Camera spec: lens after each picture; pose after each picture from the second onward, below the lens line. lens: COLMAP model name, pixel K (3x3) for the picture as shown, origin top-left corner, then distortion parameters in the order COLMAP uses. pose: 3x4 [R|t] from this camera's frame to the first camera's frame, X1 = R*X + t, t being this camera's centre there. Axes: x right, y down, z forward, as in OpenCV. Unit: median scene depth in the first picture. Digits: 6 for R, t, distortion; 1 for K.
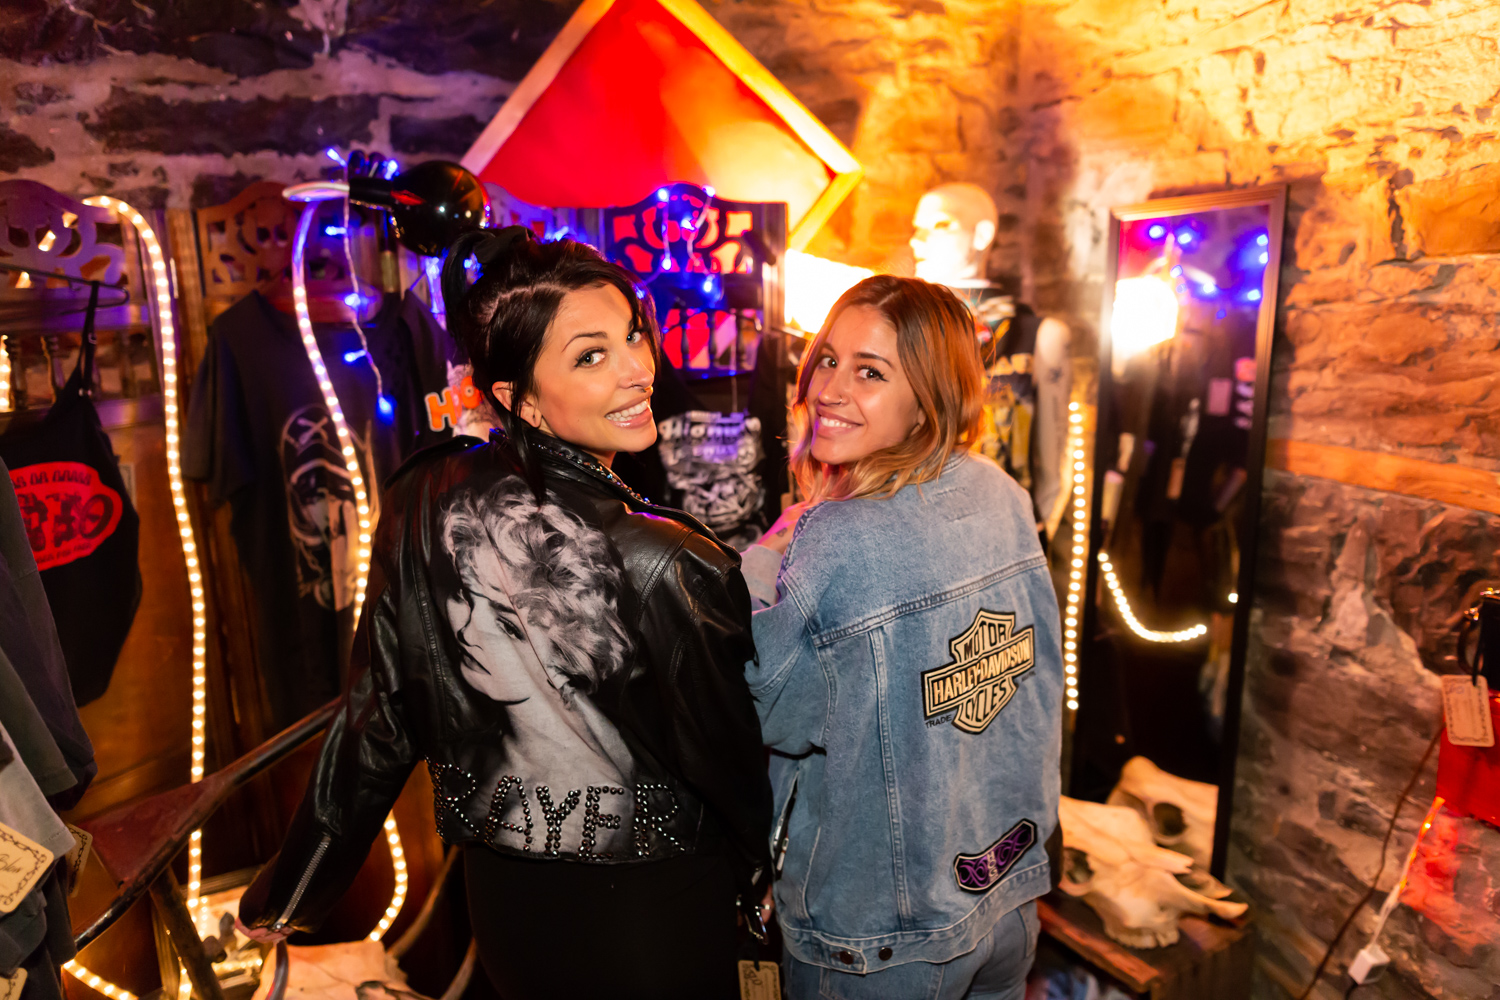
lens RADIAL K [[1031.5, 0, 751.2], [0, 1031.5, 497.3], [0, 0, 1]] dist [0.001498, 0.000761]
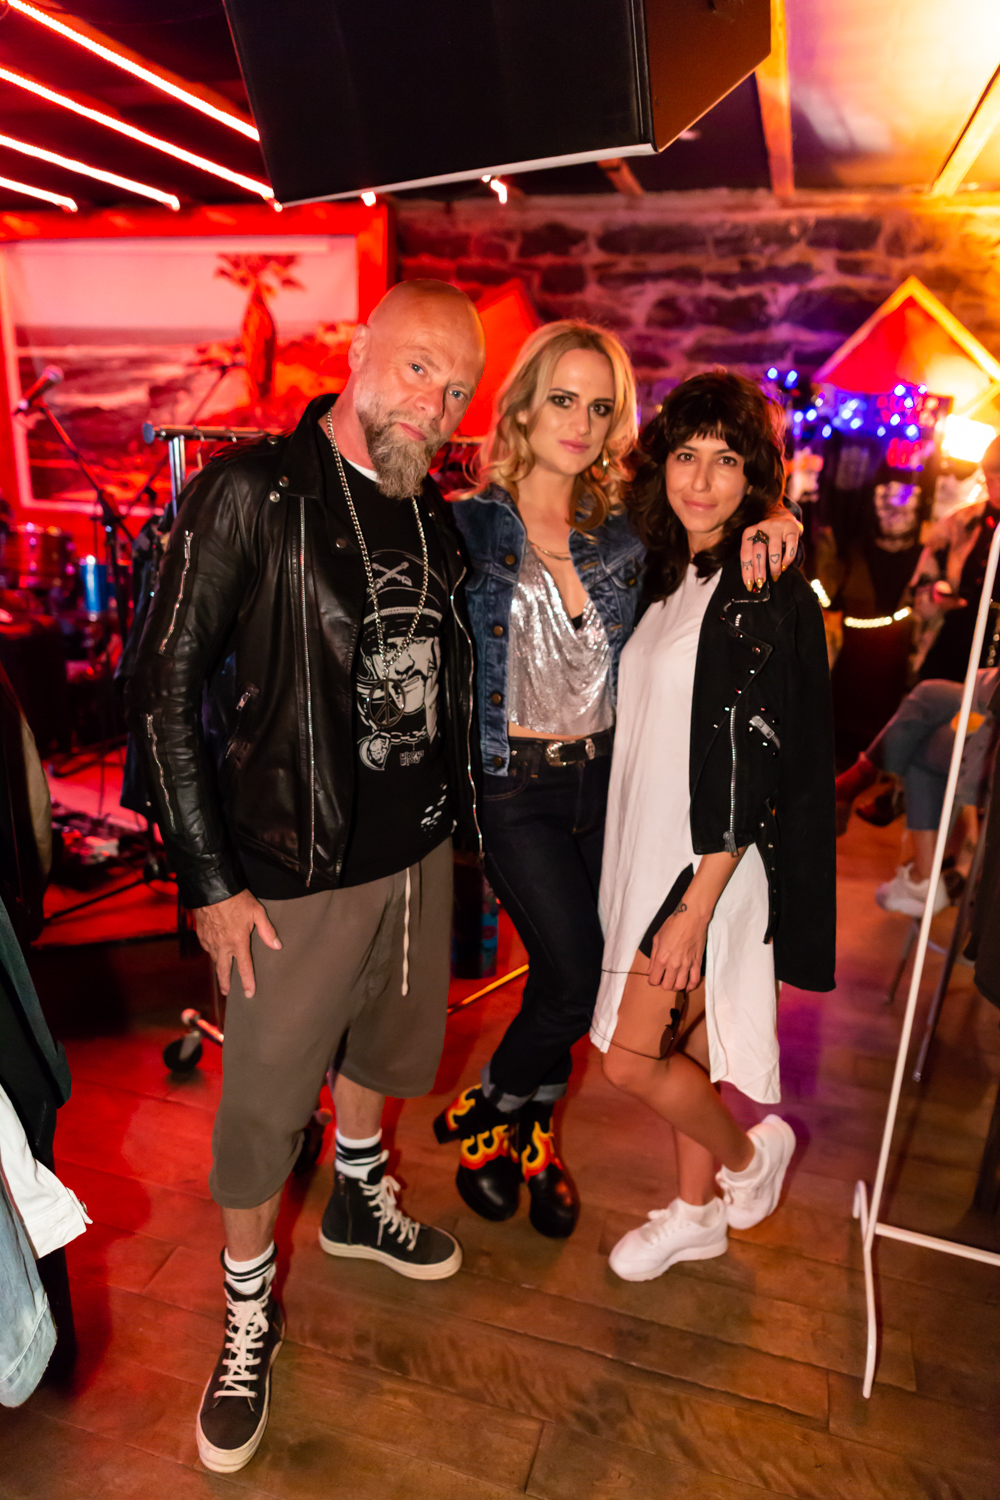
lens RADIAL K [[1031.5, 0, 504.8], [0, 1031.5, 755.3], [0, 0, 1]] dist [0.001498, 0.000761]
pose [[0.854995, 0.222384, -0.468539, 0.432823], [-0.166616, 0.973295, 0.157914, 0.300739], [0.491144, -0.056949, 0.869215, -1.549481]]
